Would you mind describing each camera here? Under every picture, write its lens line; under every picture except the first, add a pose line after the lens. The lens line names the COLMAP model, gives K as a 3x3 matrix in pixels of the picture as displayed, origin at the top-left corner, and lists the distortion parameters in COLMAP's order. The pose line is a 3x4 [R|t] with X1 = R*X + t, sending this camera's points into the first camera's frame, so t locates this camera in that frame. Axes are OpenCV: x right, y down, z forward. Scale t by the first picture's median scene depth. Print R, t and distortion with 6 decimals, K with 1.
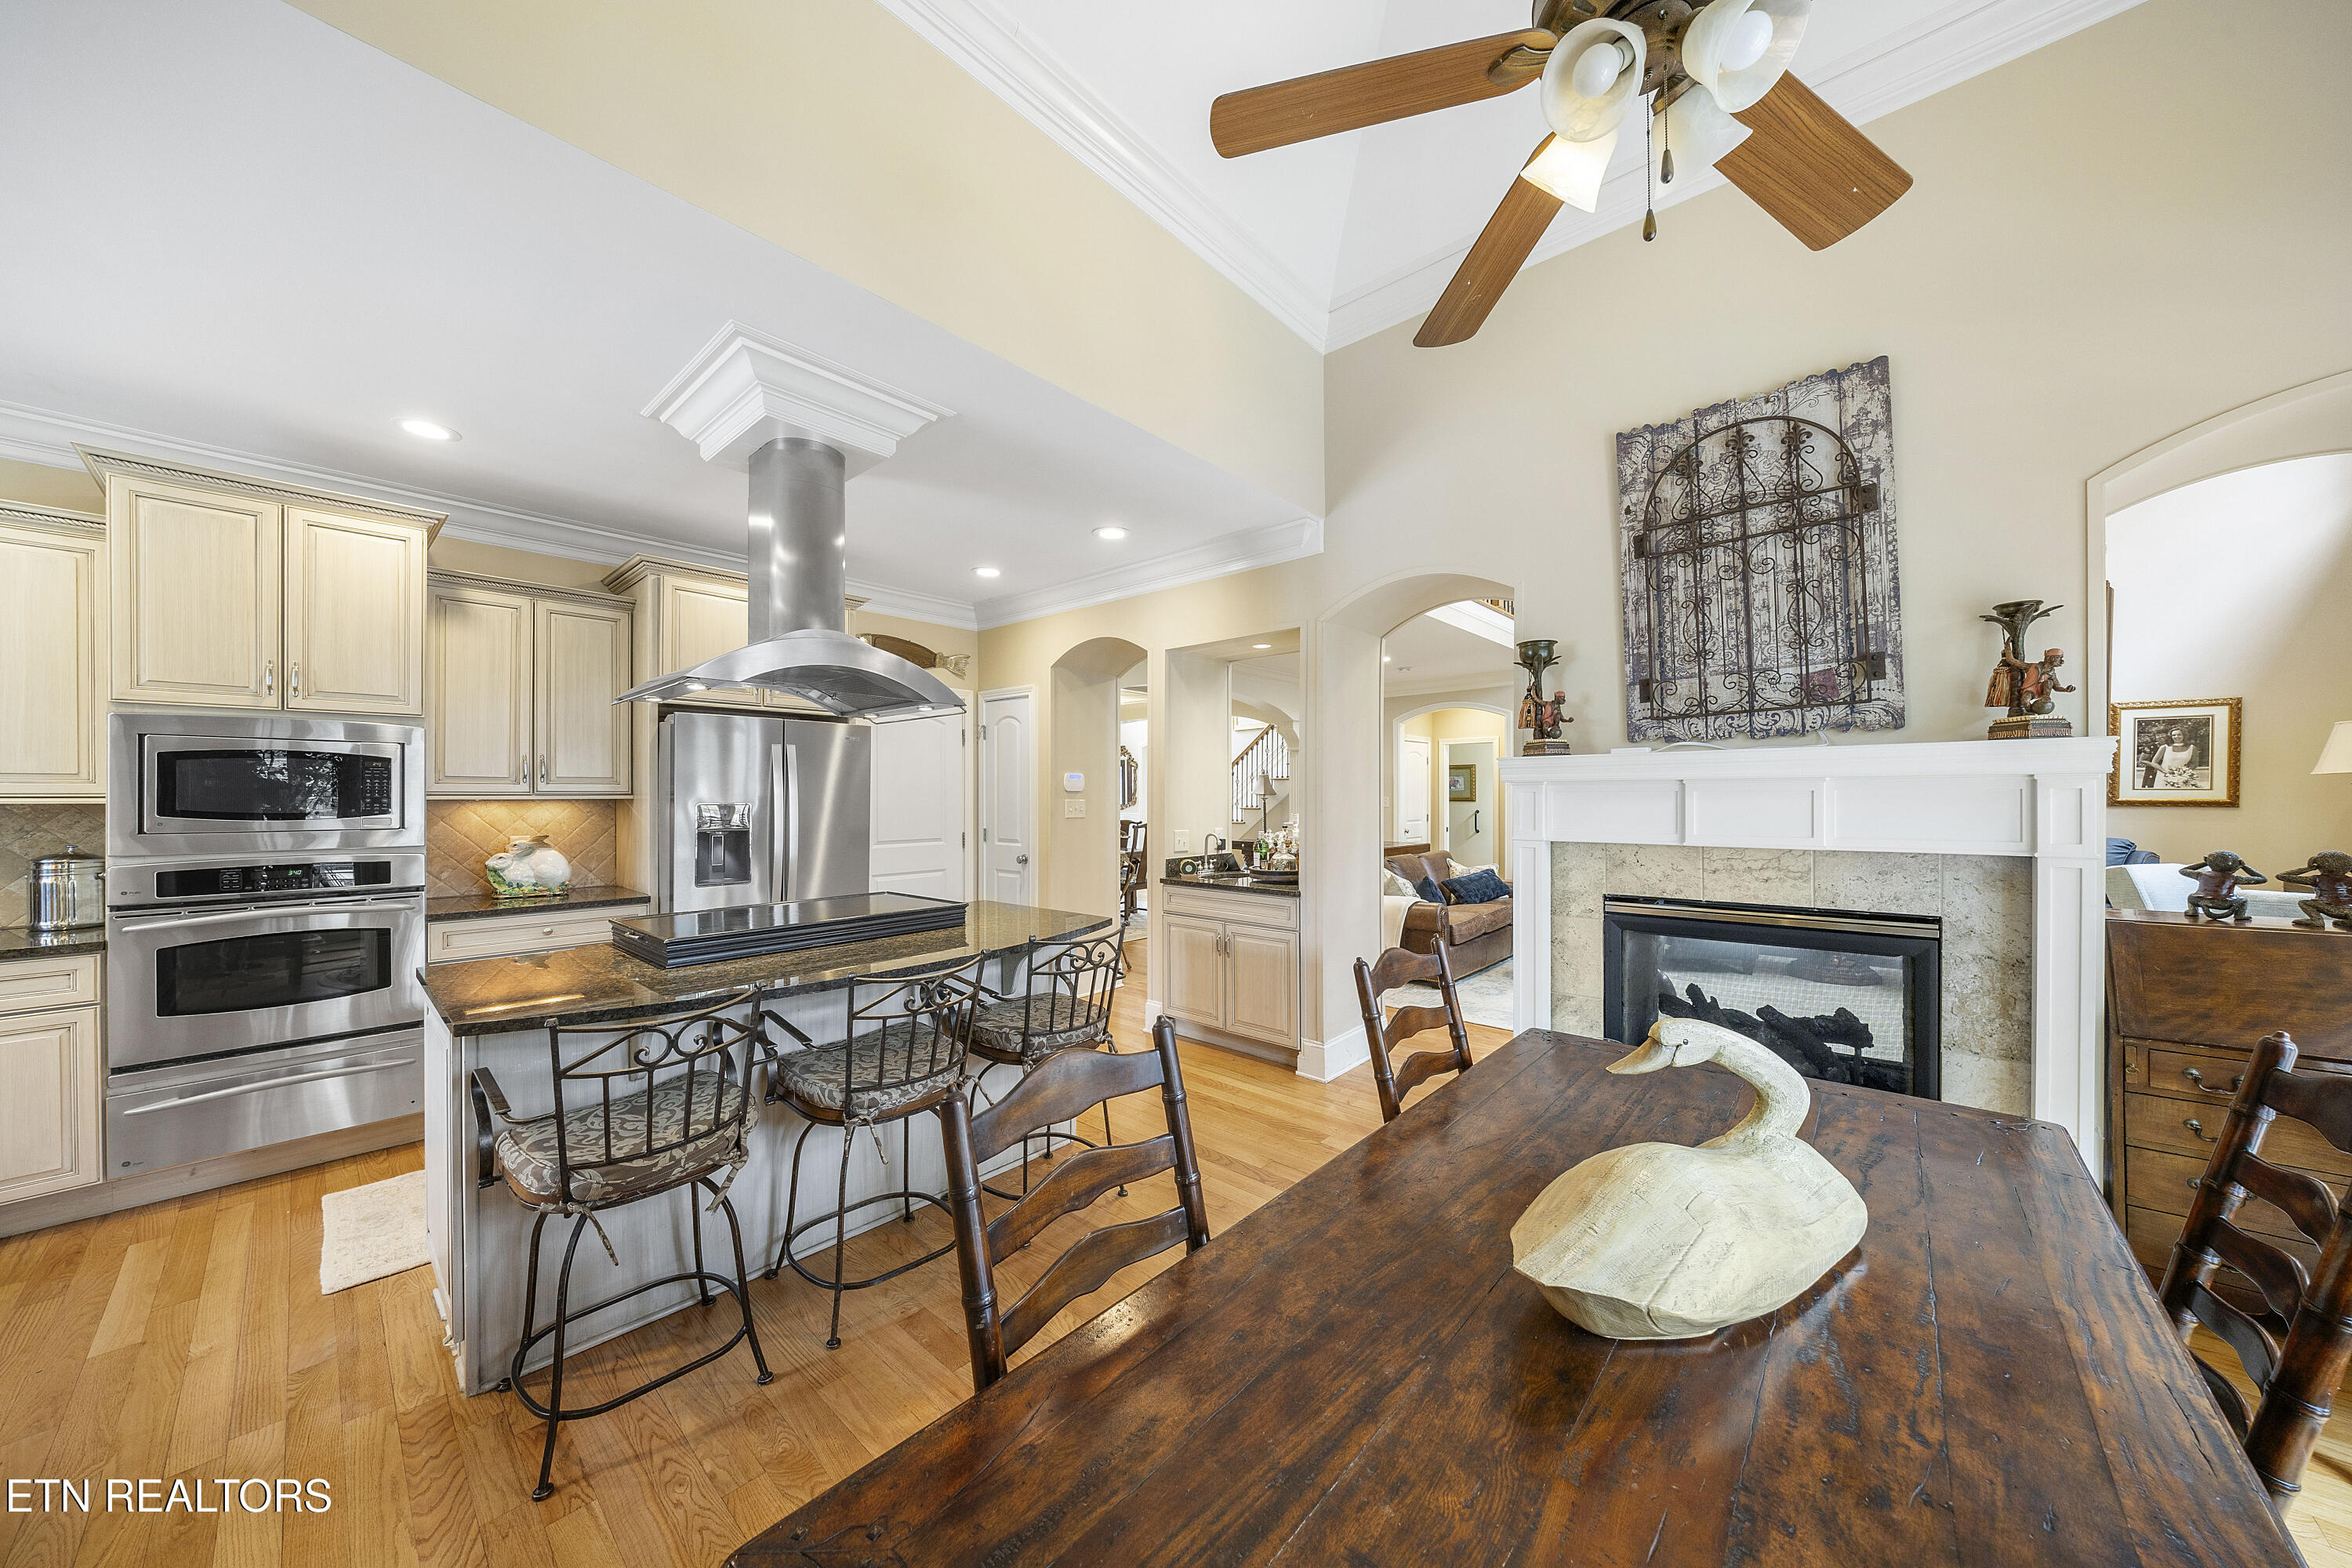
lens RADIAL K [[807.8, 0, 1187.3], [0, 807.8, 792.4], [0, 0, 1]] dist [-0.004843, -0.000435]
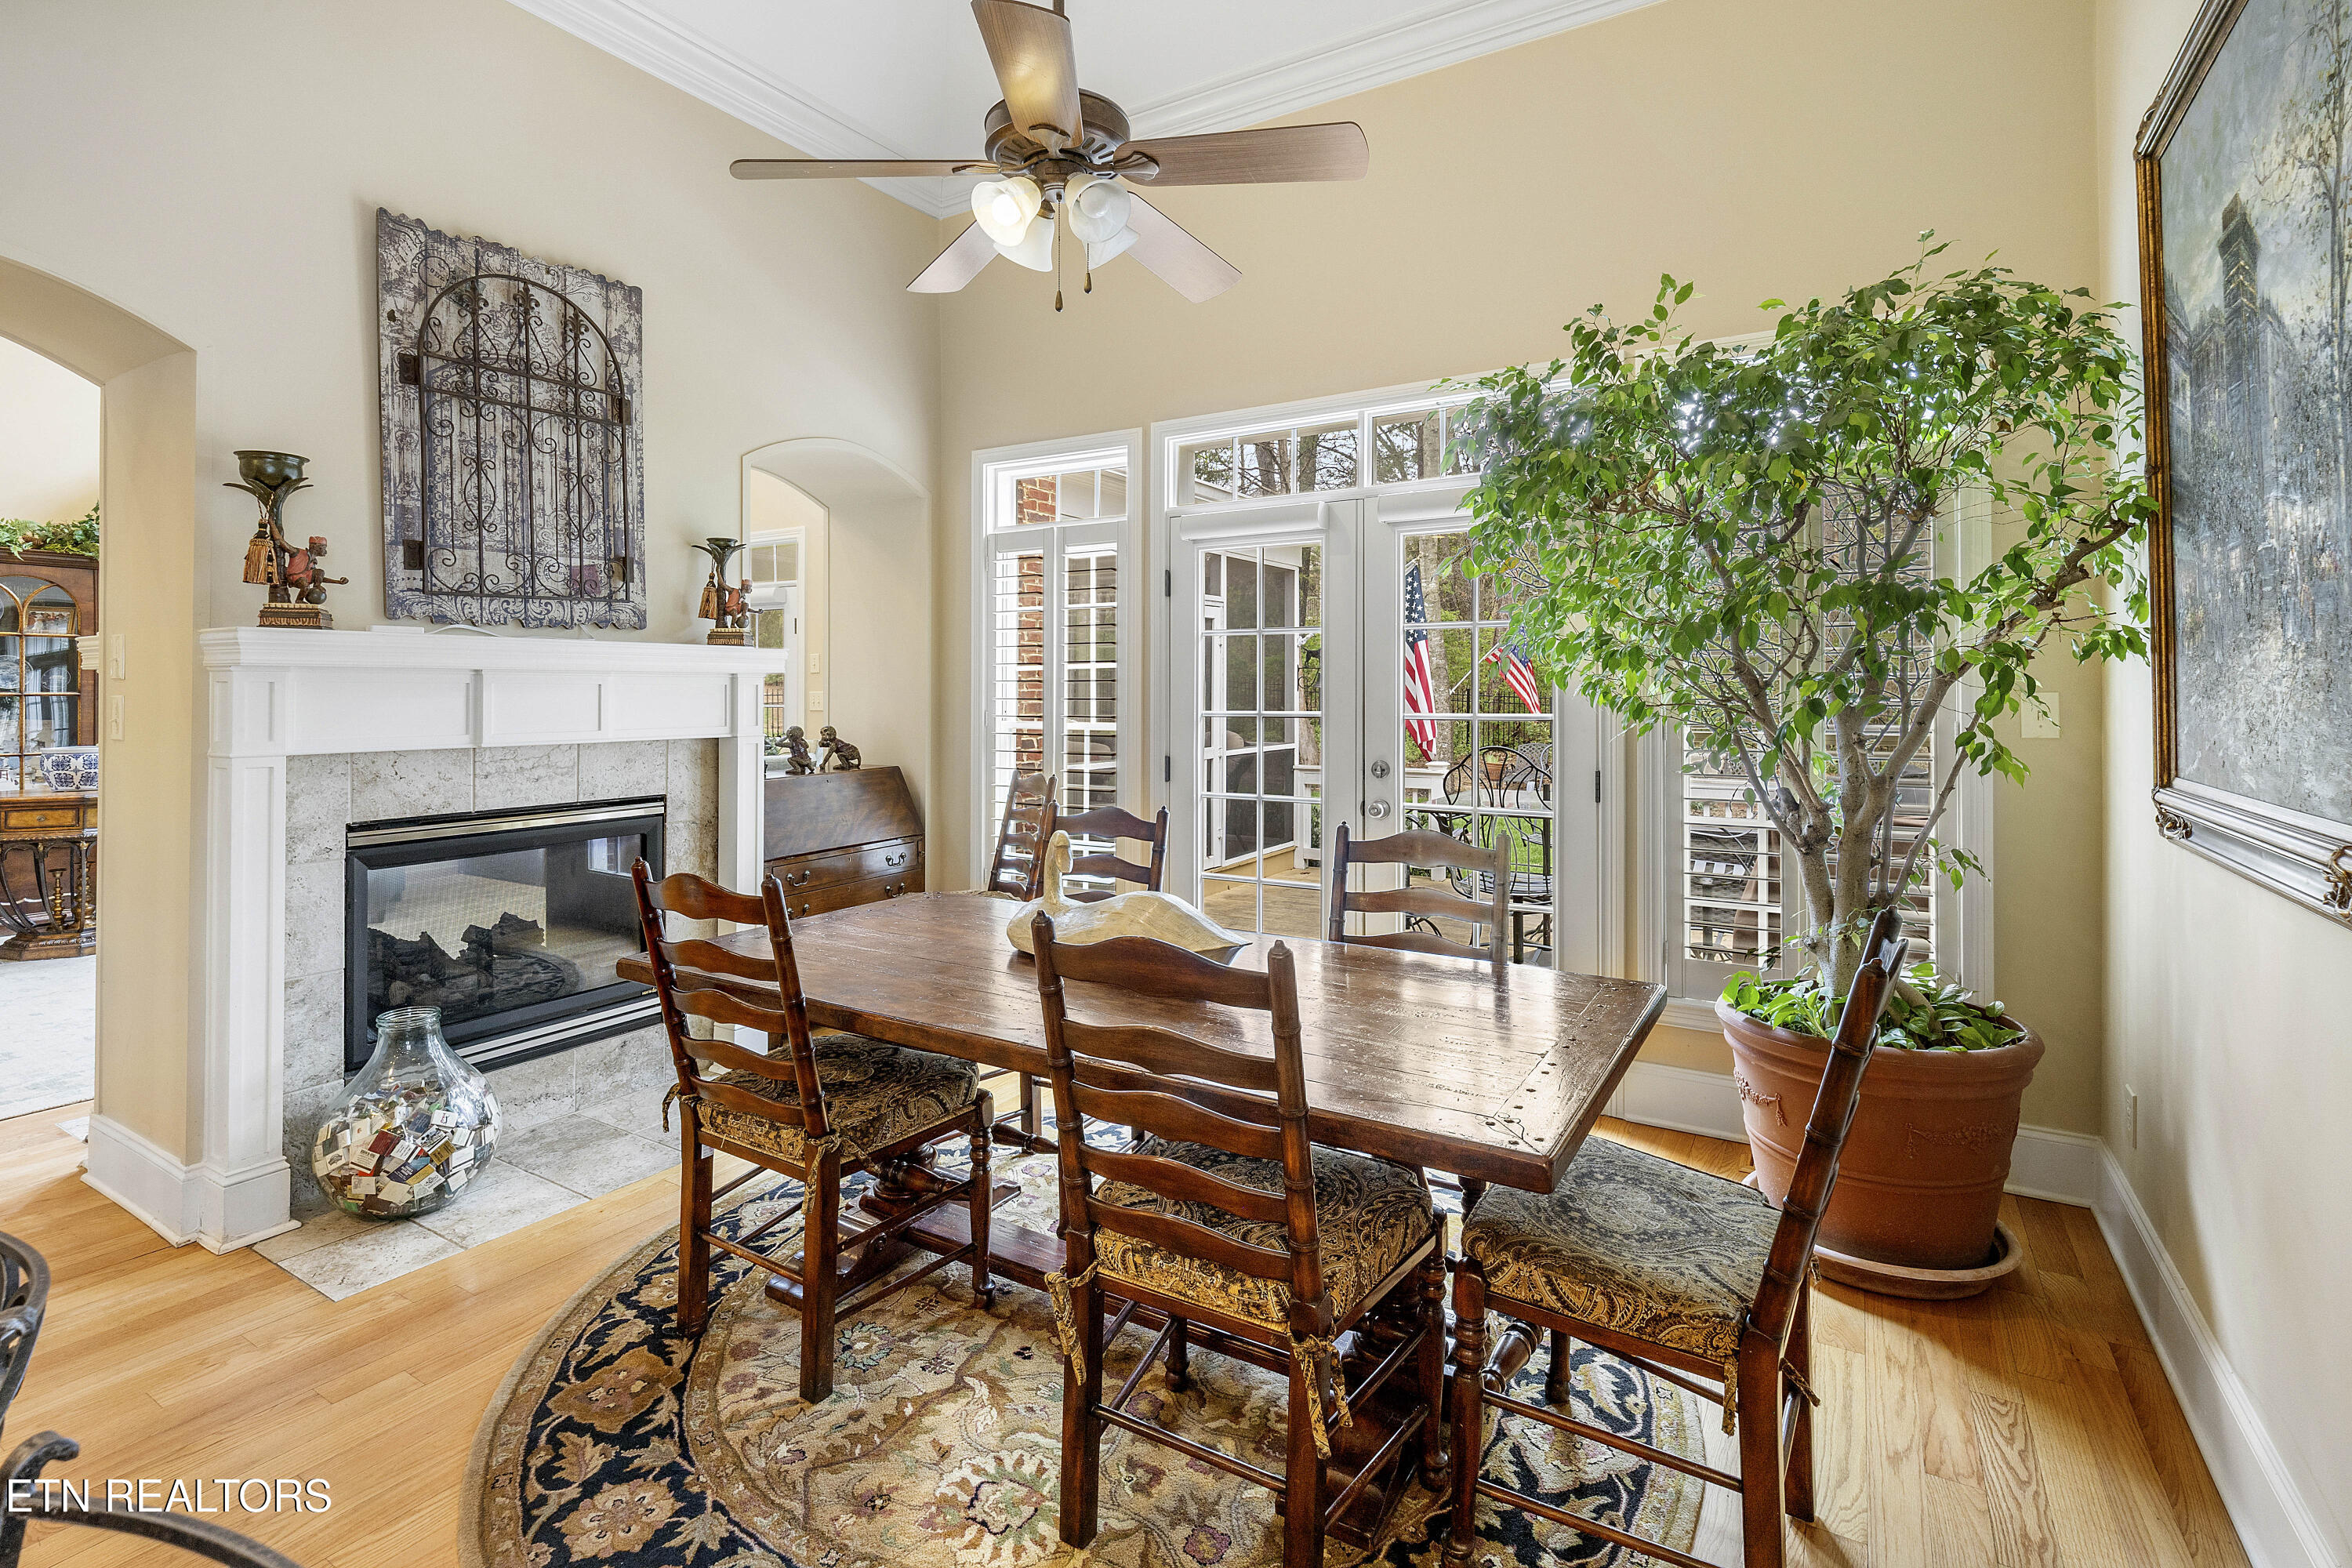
lens RADIAL K [[1089.4, 0, 1177.6], [0, 1089.4, 695.2], [0, 0, 1]] dist [-0.001407, -0.000522]
pose [[-0.169843, 0.000890, 0.985471, -0.637166], [-0.004897, 0.999986, -0.001747, 0.009305], [-0.985459, -0.005123, -0.169837, 0.466986]]
